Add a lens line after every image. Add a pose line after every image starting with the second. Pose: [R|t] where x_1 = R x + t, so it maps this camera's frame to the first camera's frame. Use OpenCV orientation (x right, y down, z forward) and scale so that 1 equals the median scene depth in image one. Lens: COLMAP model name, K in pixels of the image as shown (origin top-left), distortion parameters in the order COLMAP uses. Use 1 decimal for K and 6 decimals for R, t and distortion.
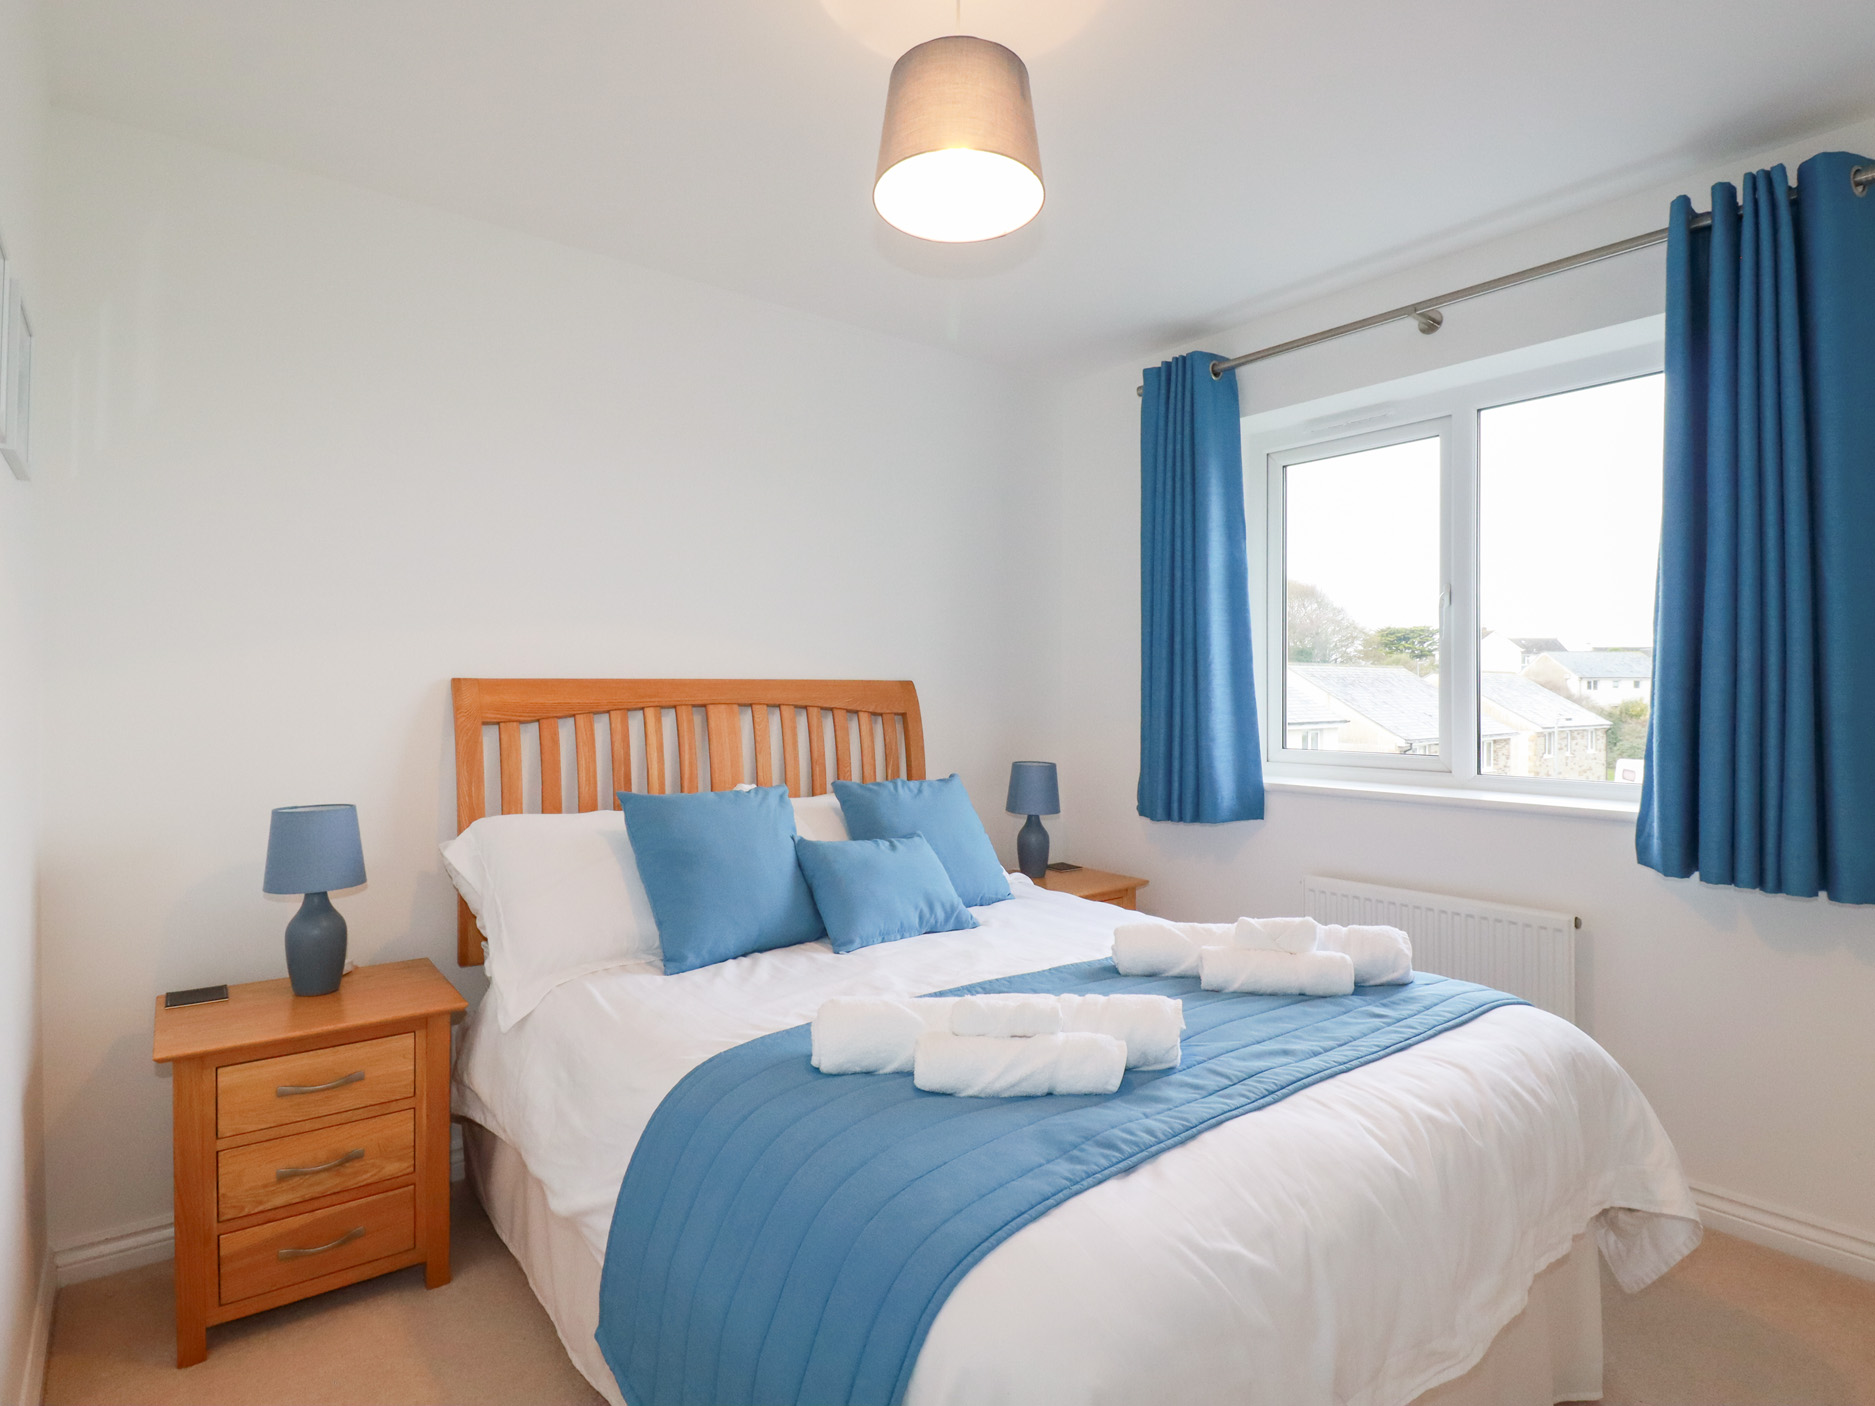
lens RADIAL K [[985.3, 0, 936.3], [0, 985.3, 703.5], [0, 0, 1]] dist [-0.016005, -0.004194]
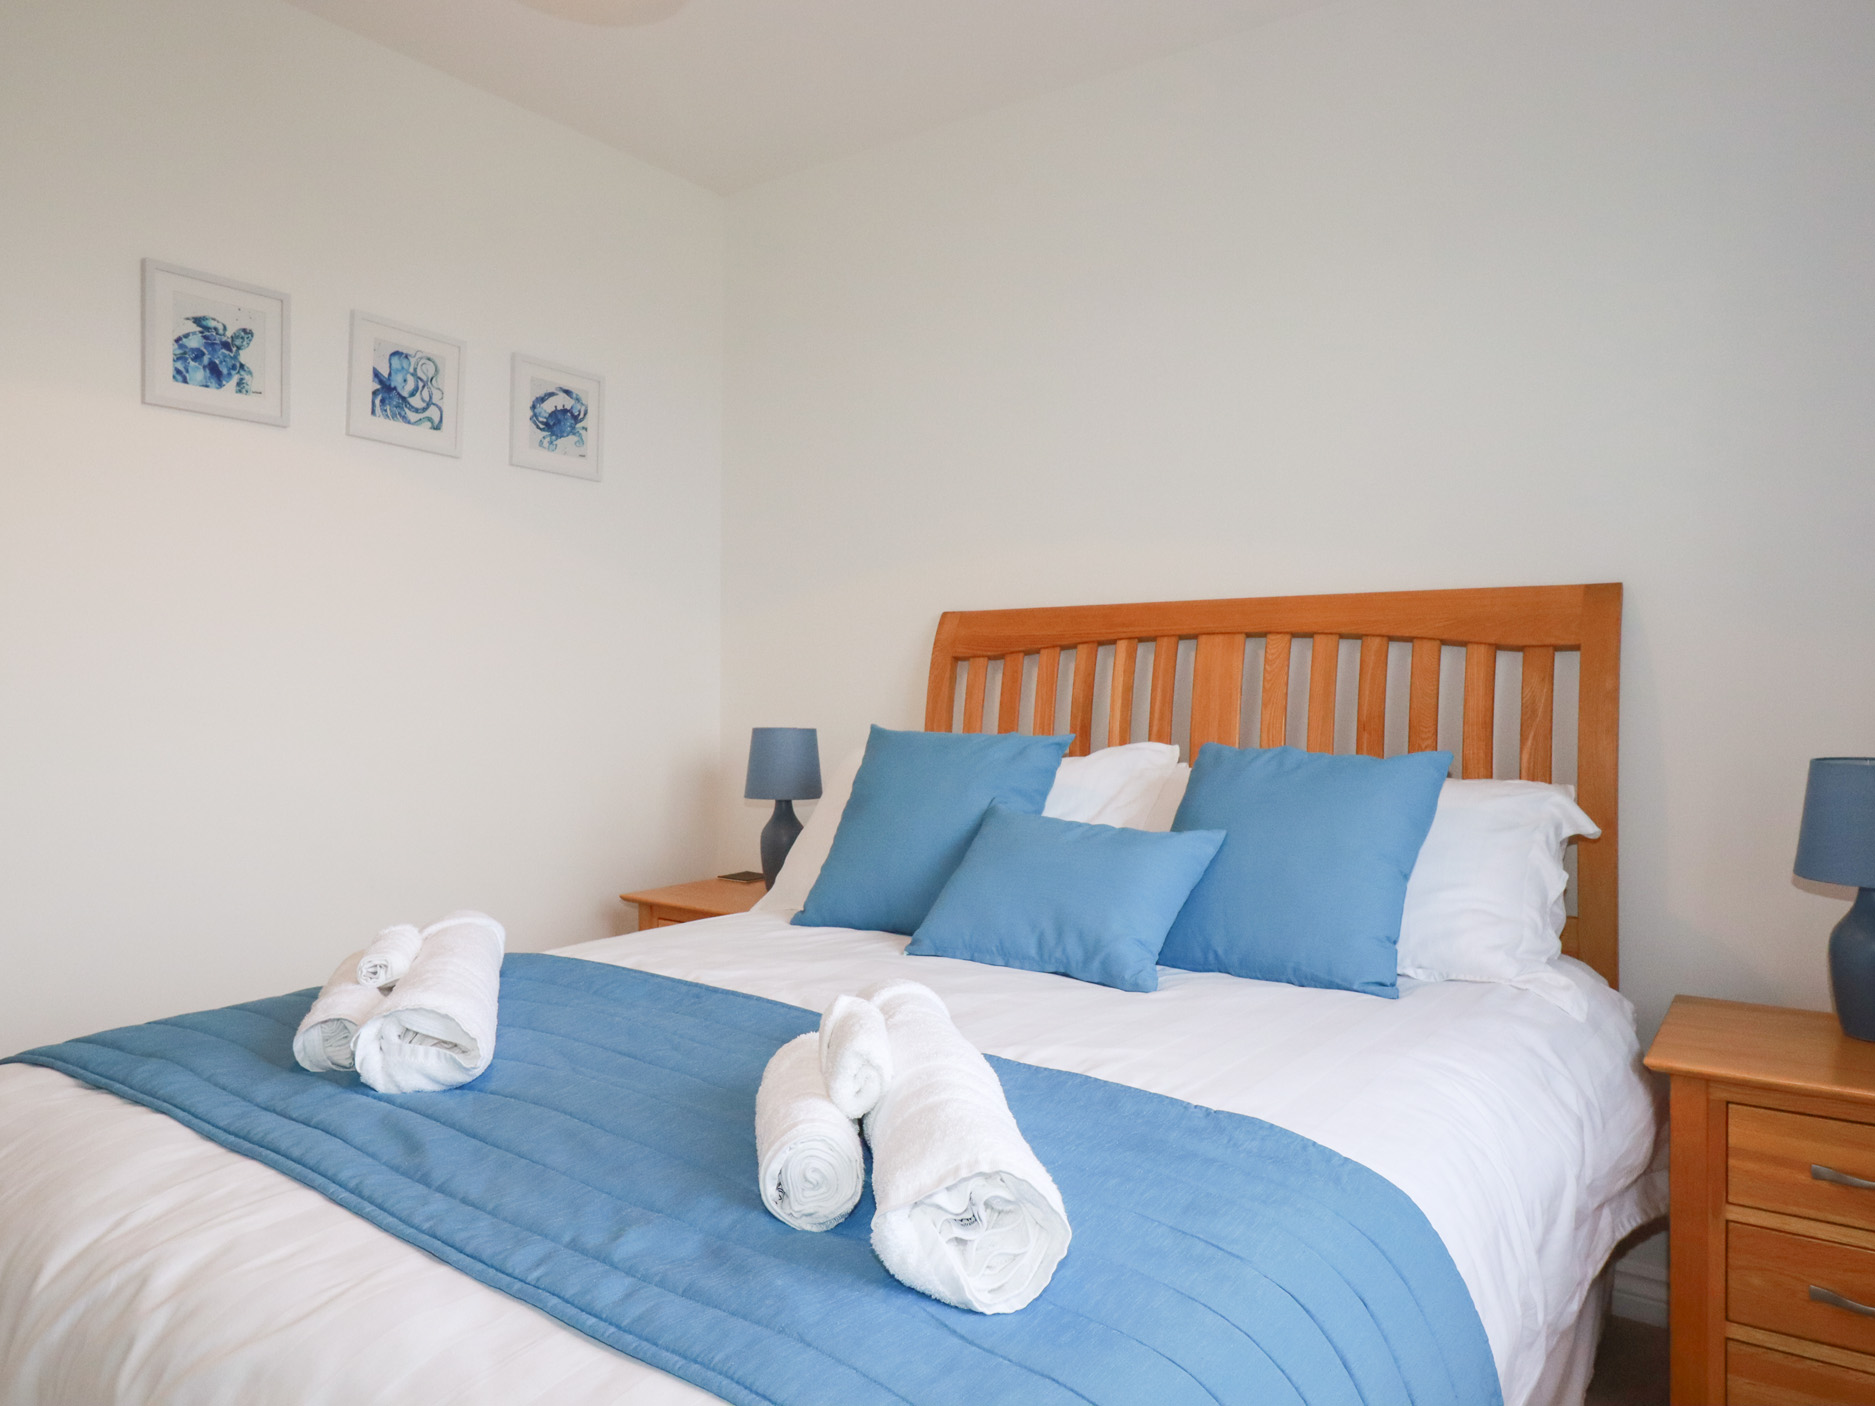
lens RADIAL K [[1240.0, 0, 938.2], [0, 1240.0, 701.7], [0, 0, 1]] dist [0.008029, 0.002041]
pose [[0.276762, 0.028787, -0.960507, 0.754029], [0.006564, 0.999471, 0.031846, 0.025148], [0.960916, -0.015119, 0.276427, 0.687781]]
